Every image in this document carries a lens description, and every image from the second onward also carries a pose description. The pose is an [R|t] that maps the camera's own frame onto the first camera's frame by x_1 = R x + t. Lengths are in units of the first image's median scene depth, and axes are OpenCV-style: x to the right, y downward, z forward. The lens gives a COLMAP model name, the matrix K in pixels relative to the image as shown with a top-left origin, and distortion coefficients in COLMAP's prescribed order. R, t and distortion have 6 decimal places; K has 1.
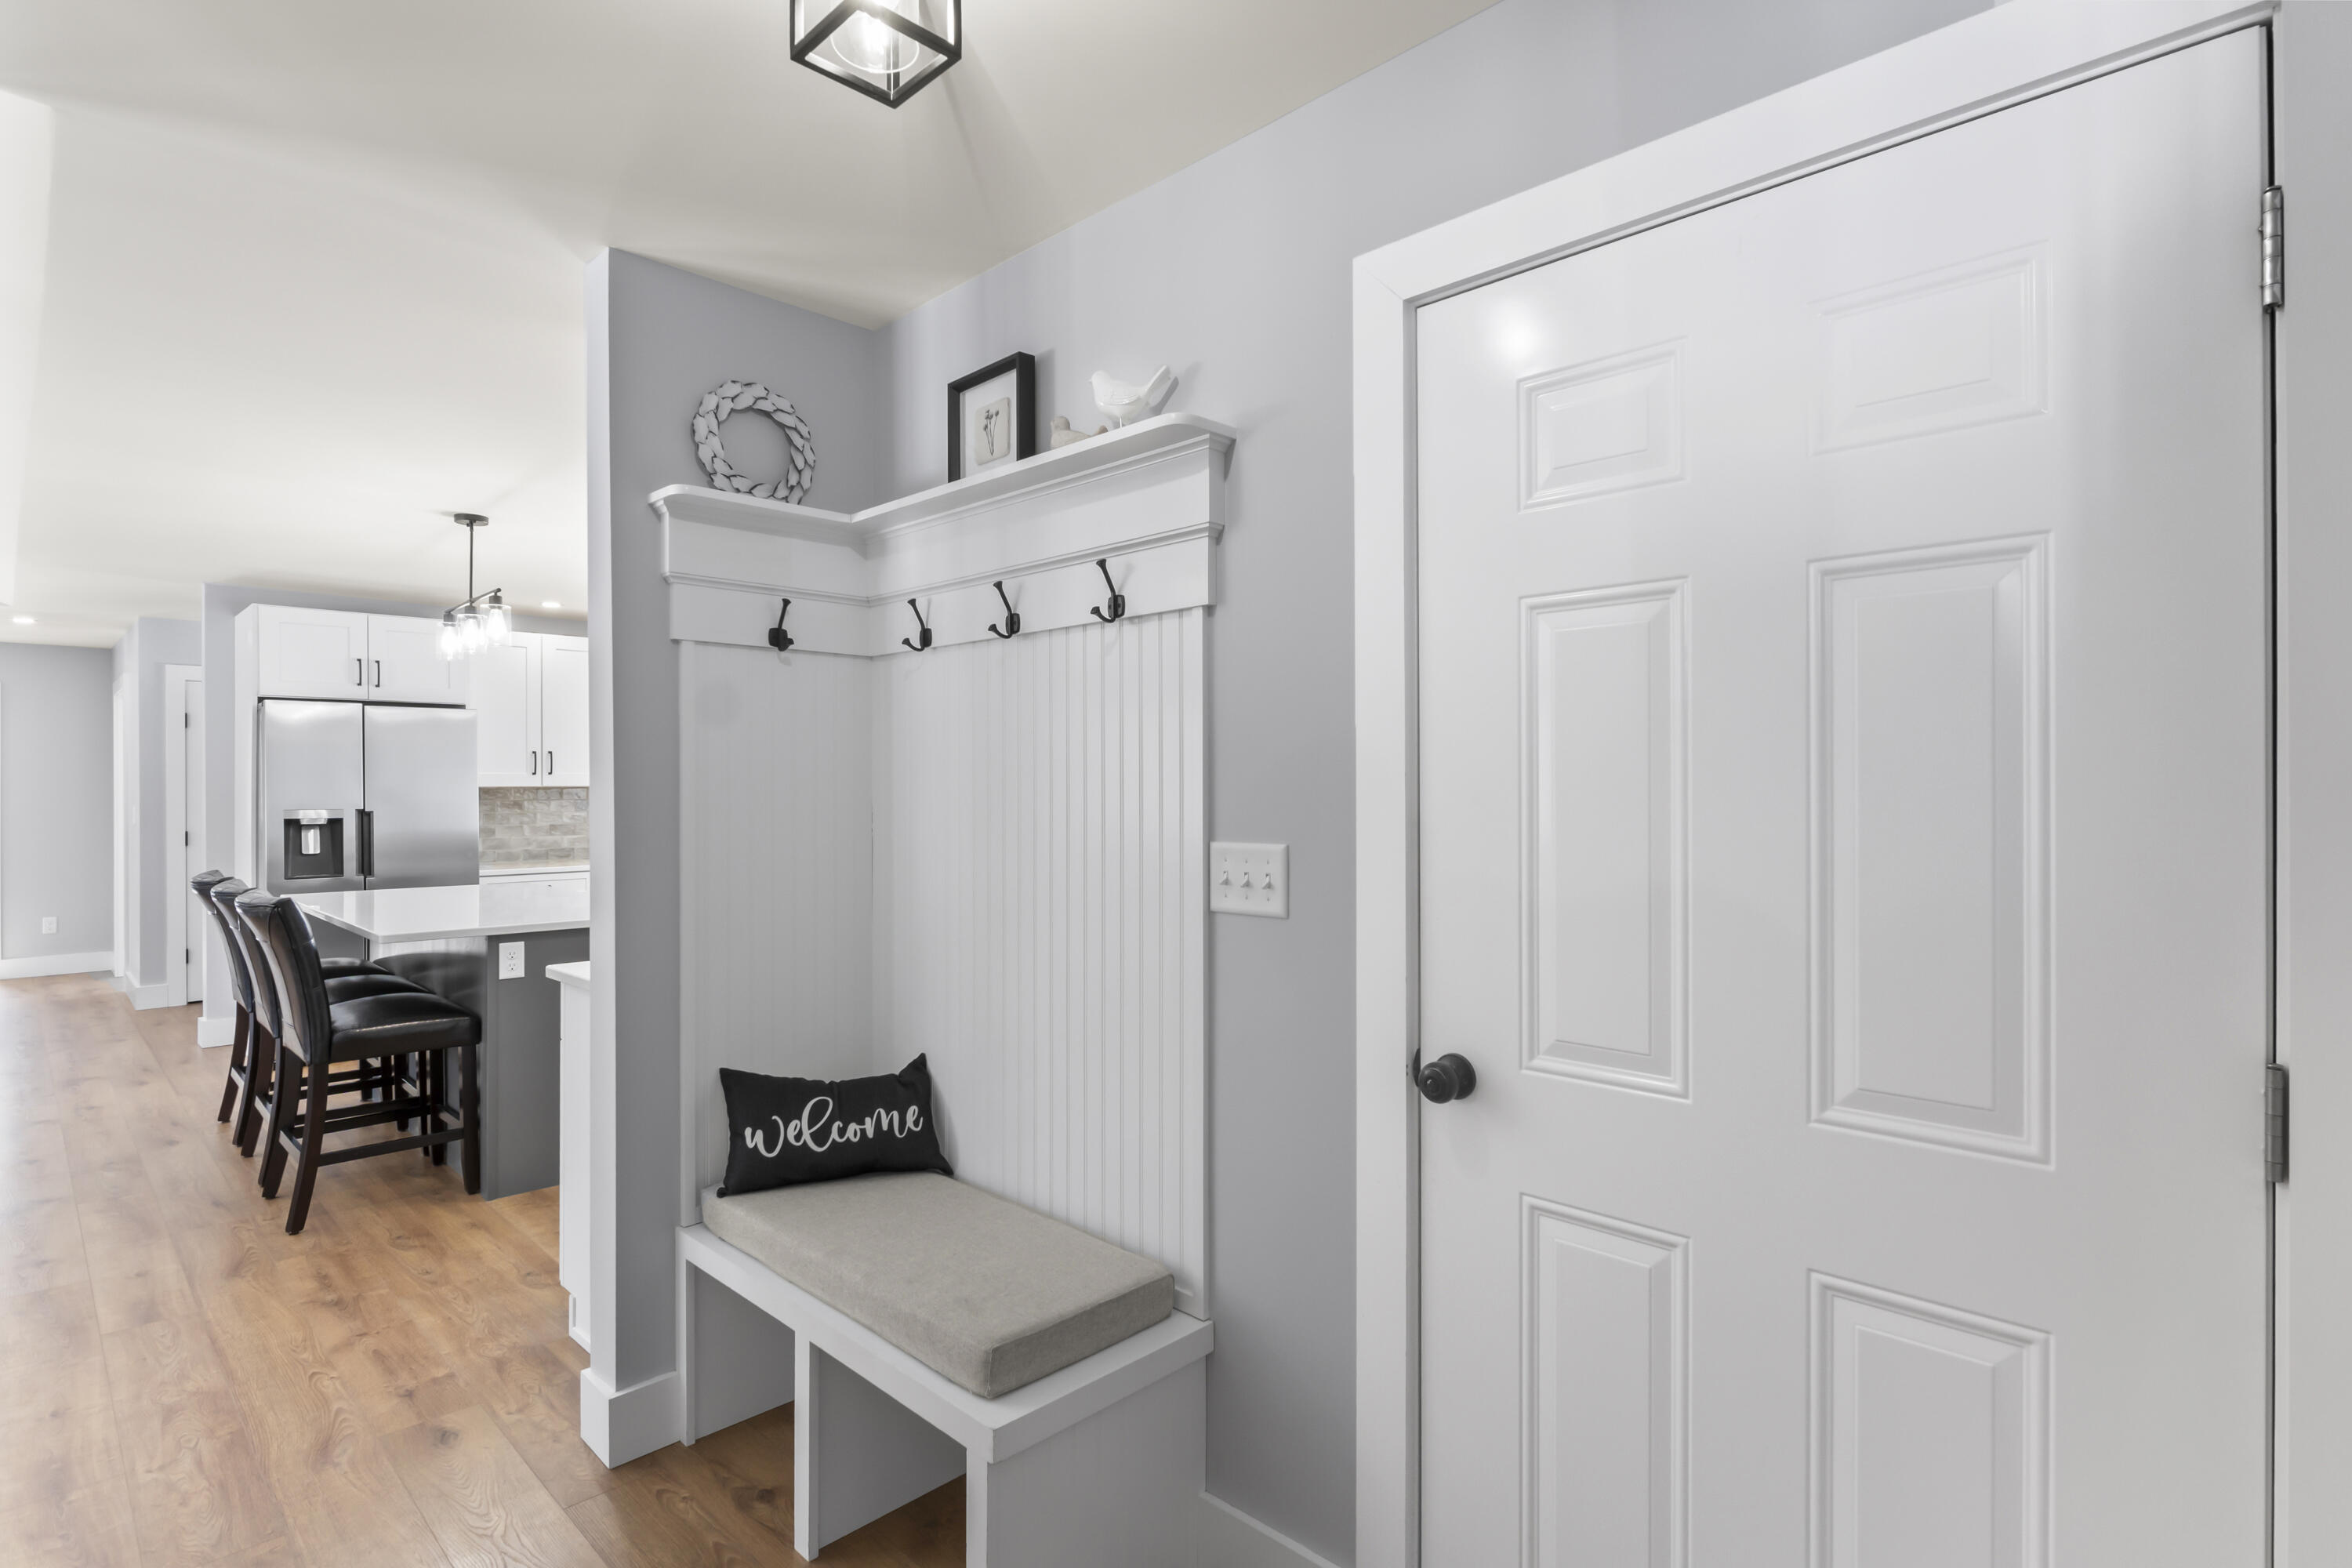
lens RADIAL K [[1155.9, 0, 1160.7], [0, 1155.9, 782.0], [0, 0, 1]] dist [-0.003434, -0.000486]
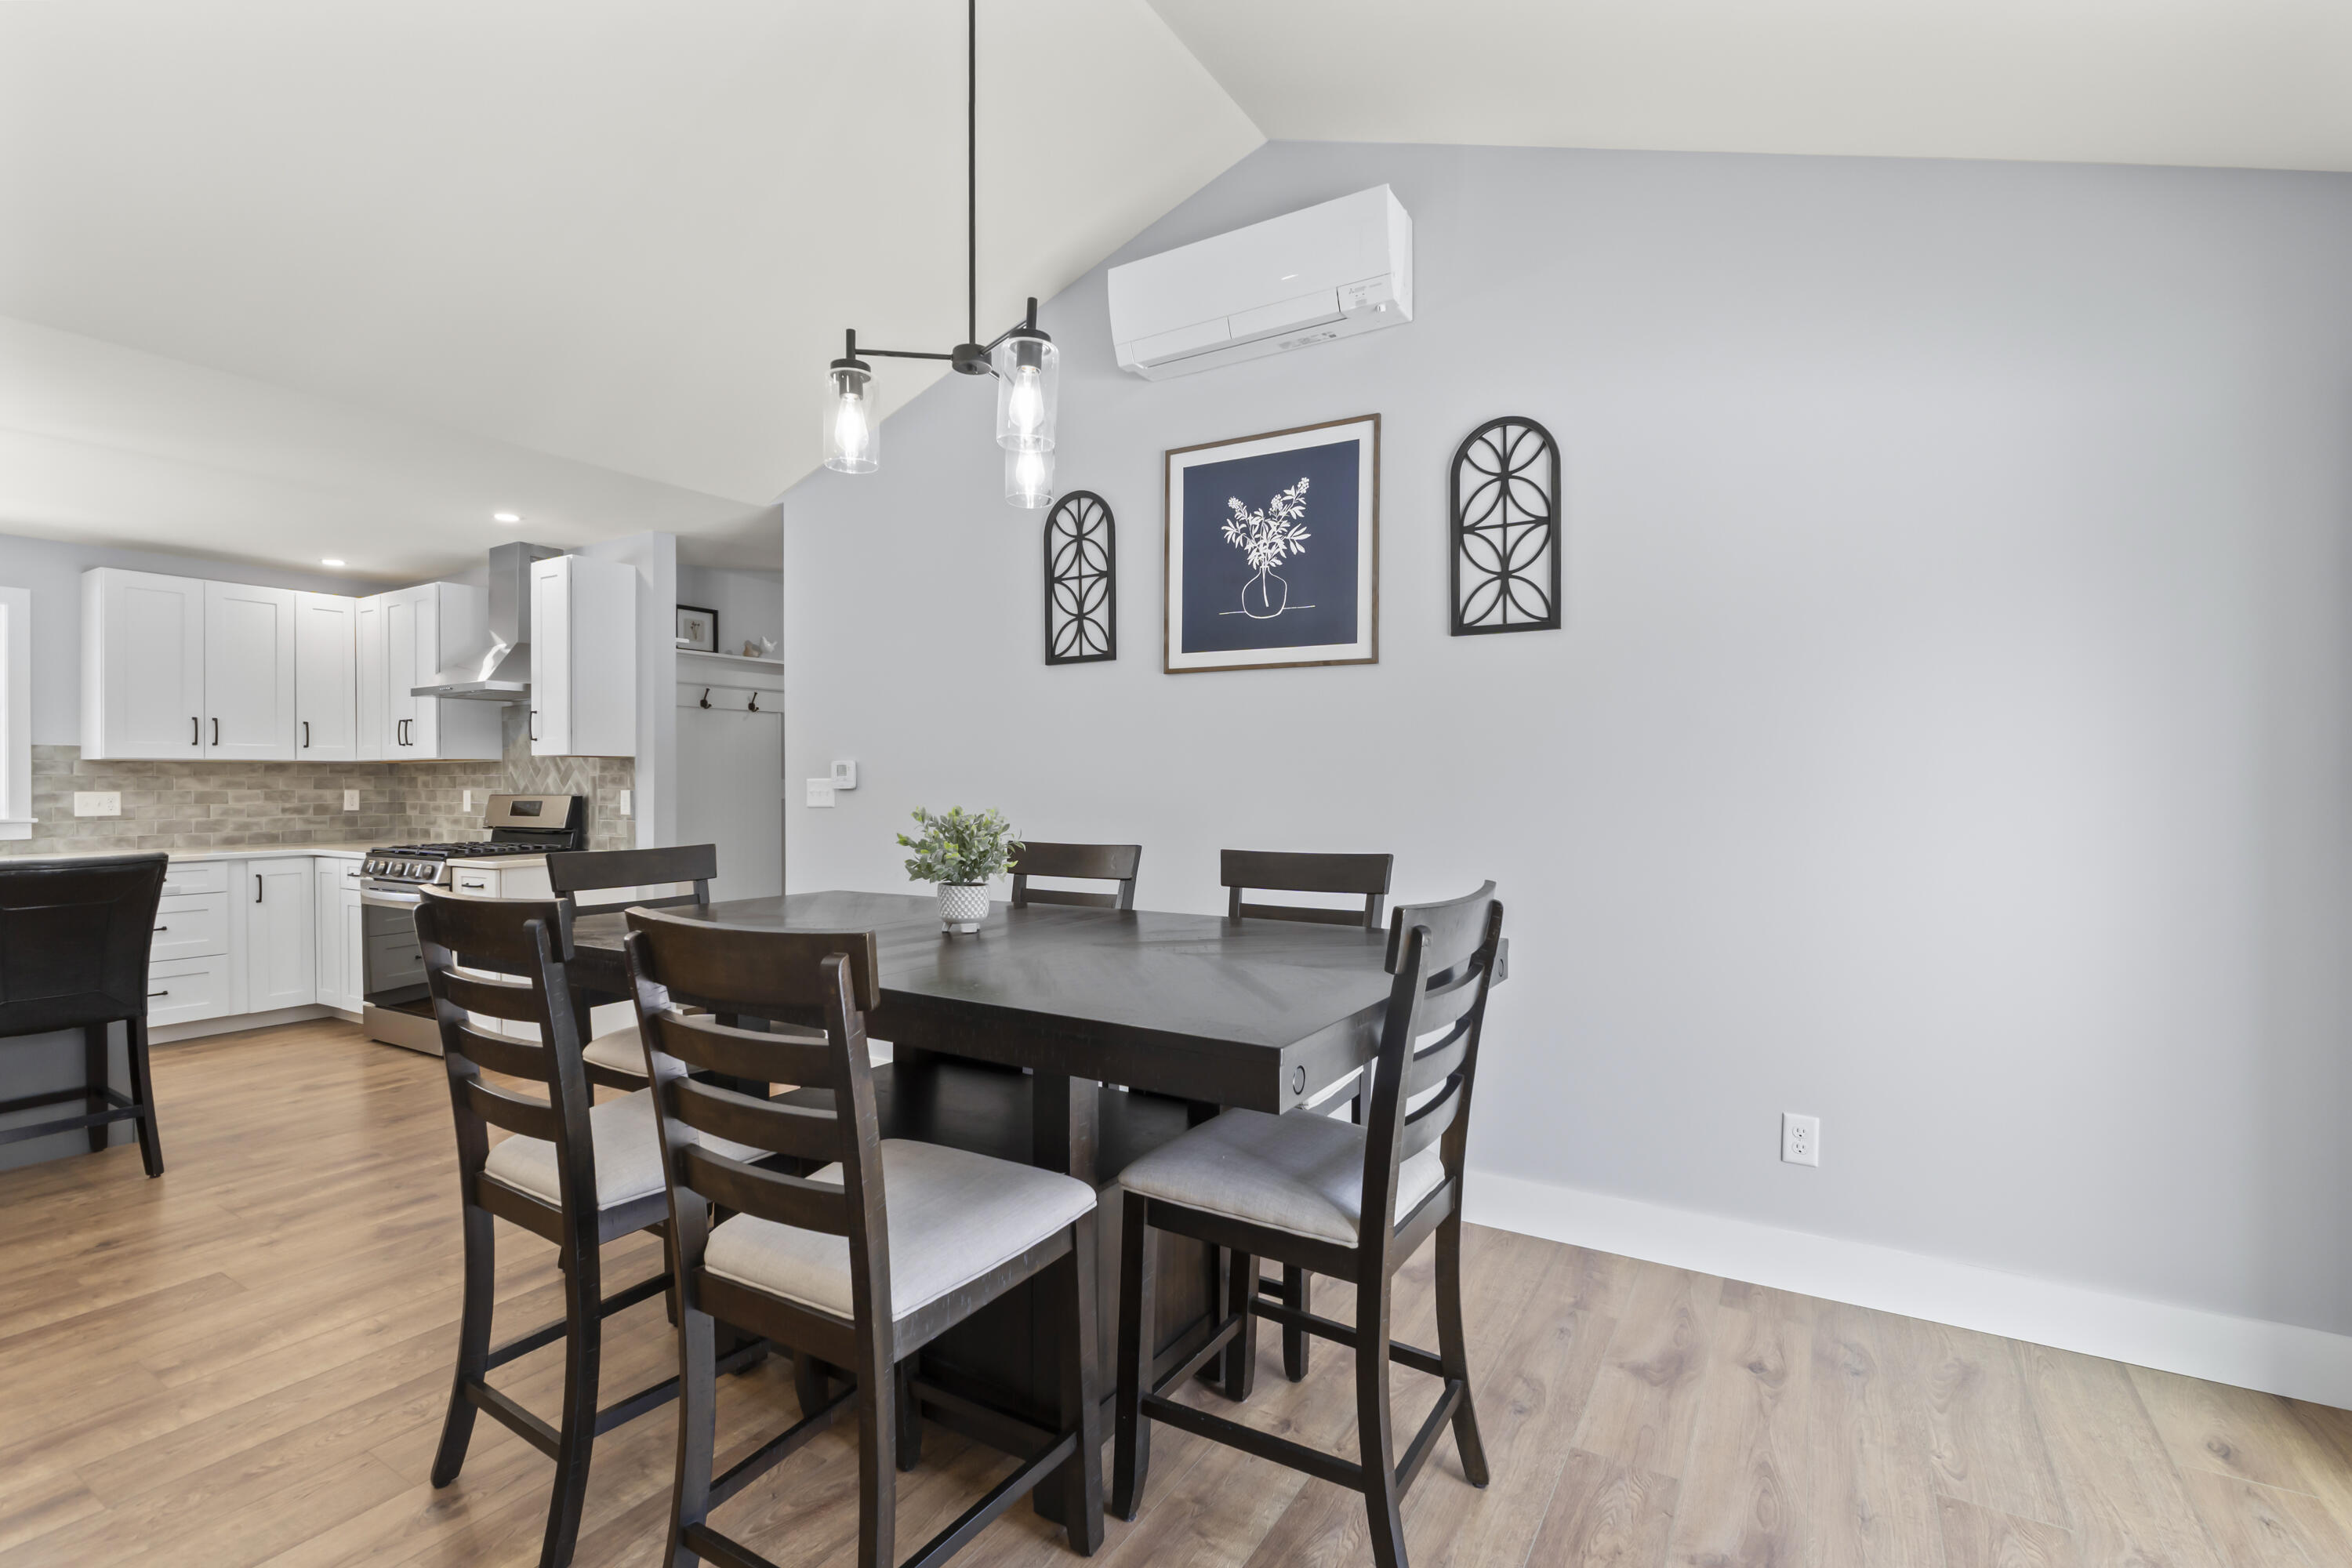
lens RADIAL K [[1060.2, 0, 1176.0], [0, 1060.2, 784.0], [0, 0, 1]] dist [-0.004012, -0.001226]
pose [[-0.230592, 0.001143, 0.973050, -1.104549], [0.002435, 0.999997, -0.000598, 0.024979], [-0.973047, 0.002231, -0.230594, 0.191080]]
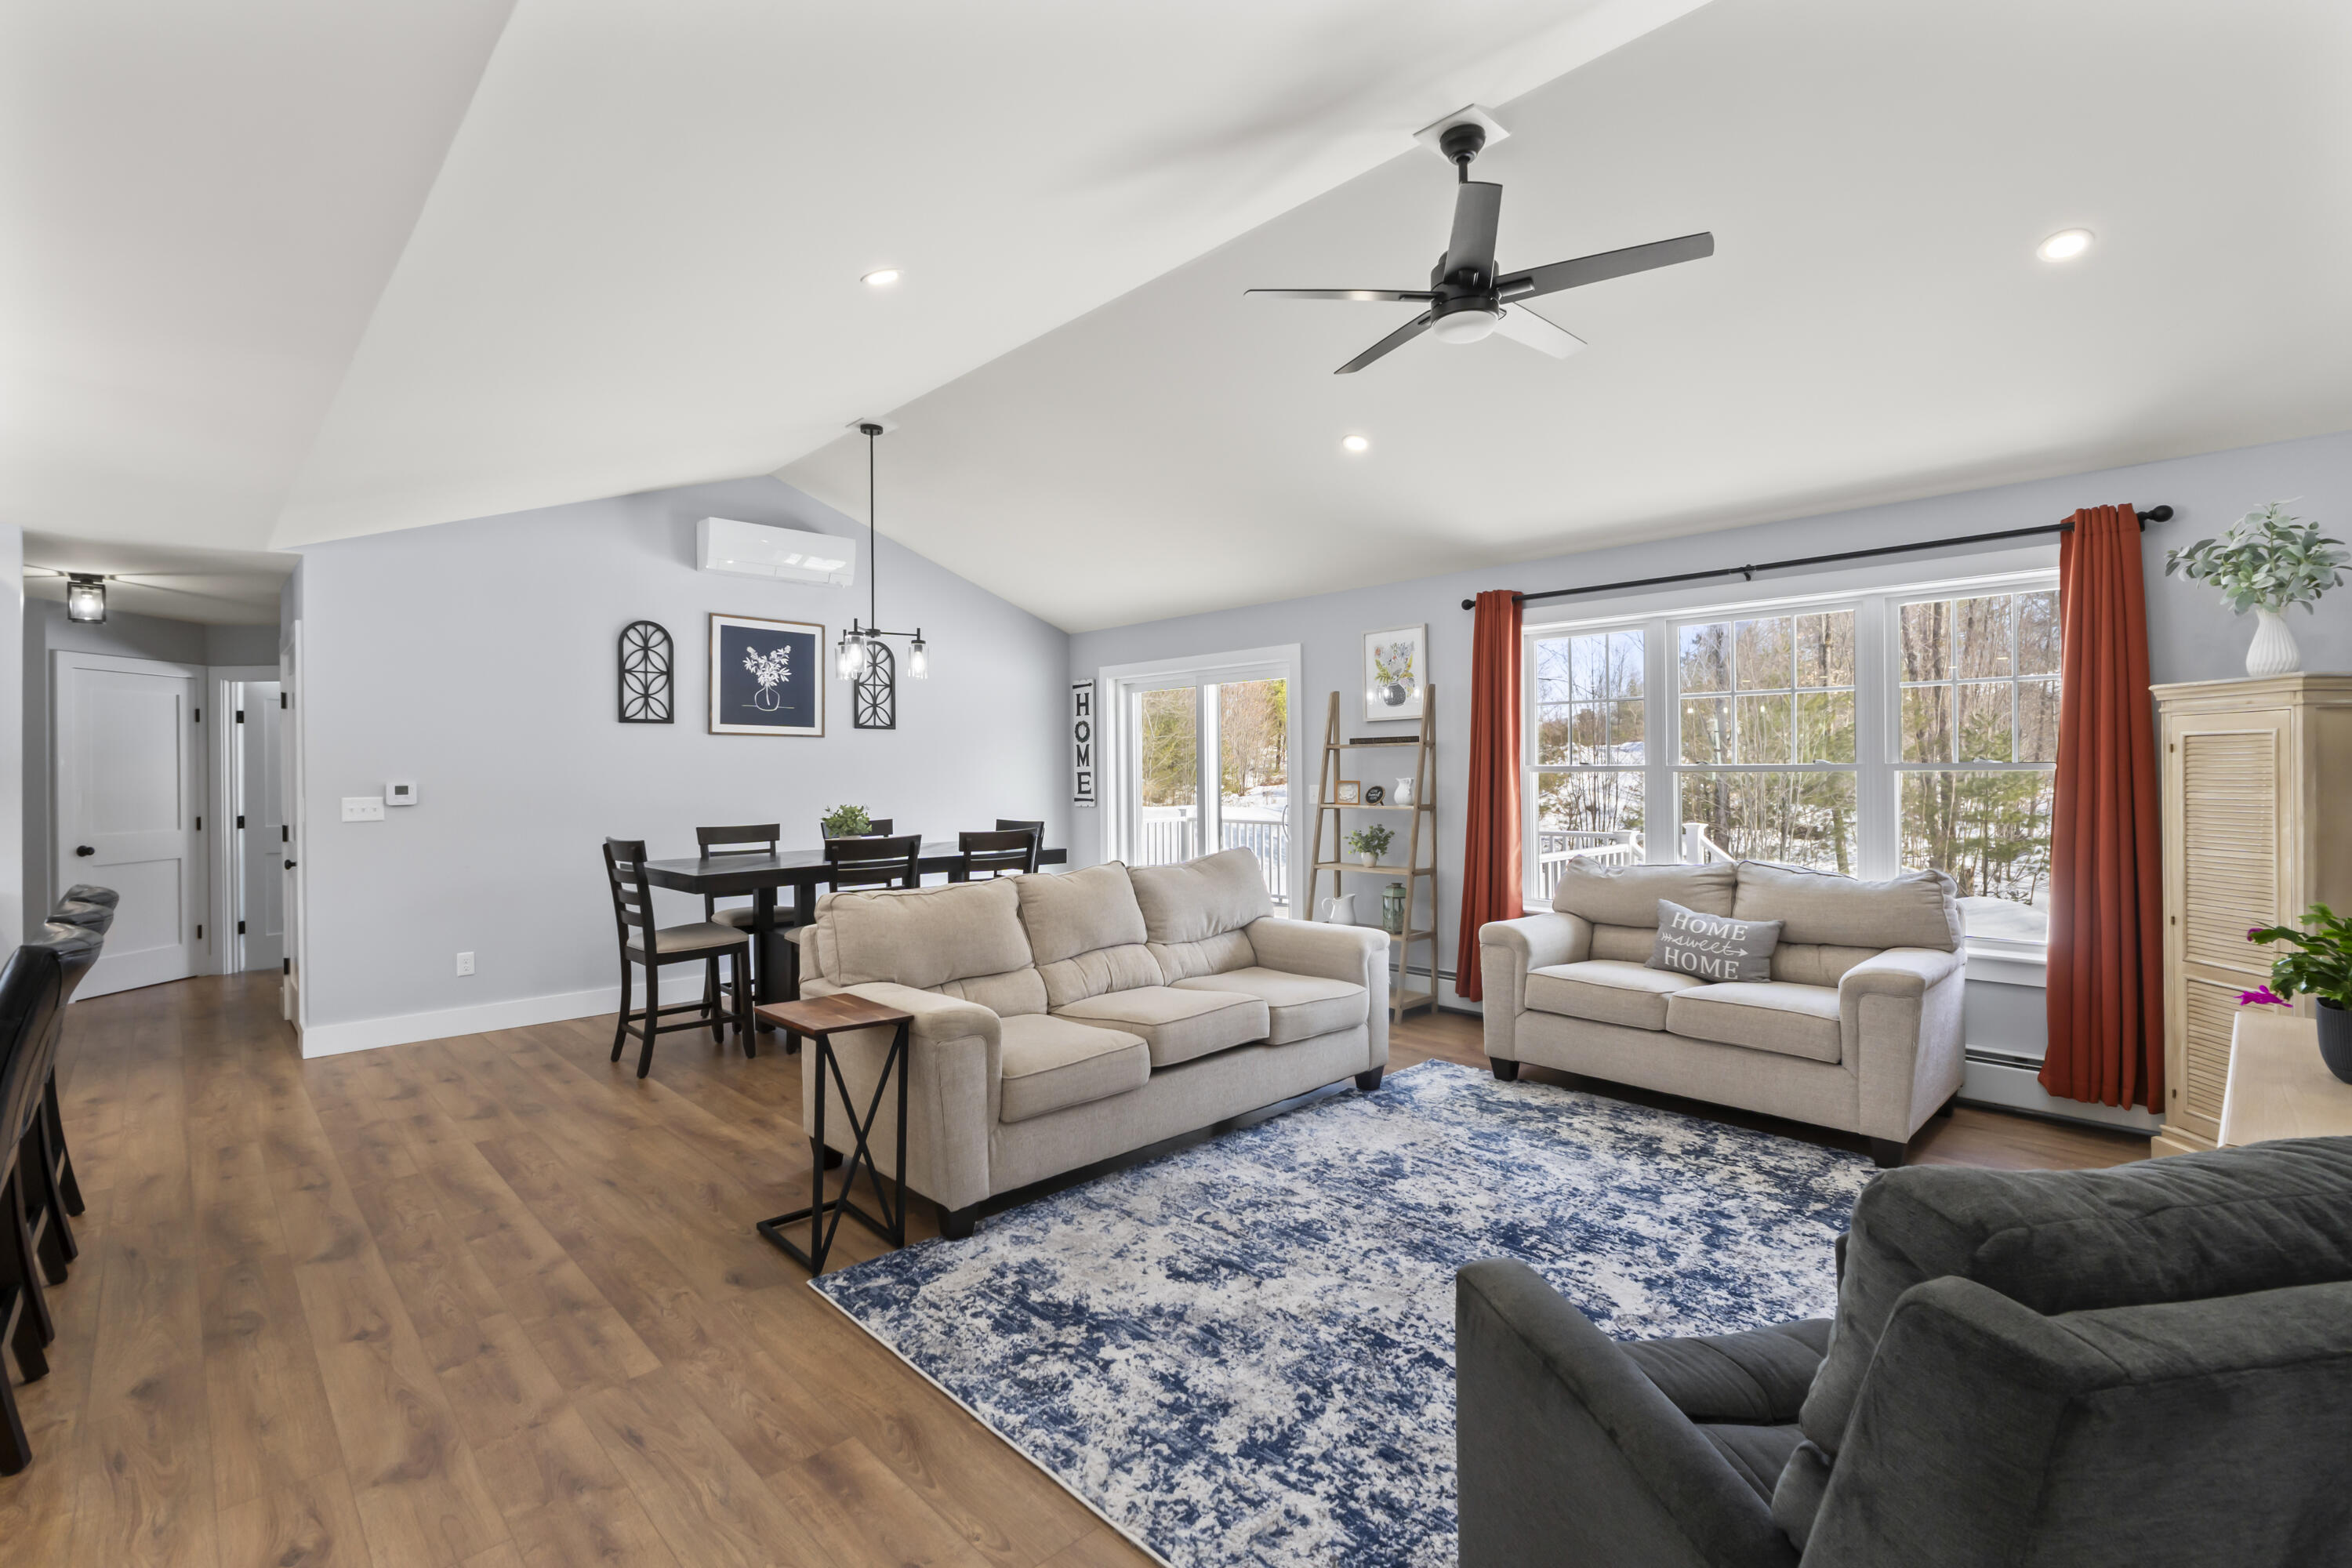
lens RADIAL K [[1050.9, 0, 1162.3], [0, 1050.9, 769.7], [0, 0, 1]] dist [-0.001075, 0.000023]
pose [[-0.999482, 0.012792, 0.029515, -1.022598], [0.012744, 0.999917, -0.001826, 0.007522], [-0.029536, -0.001449, -0.999563, 1.113204]]
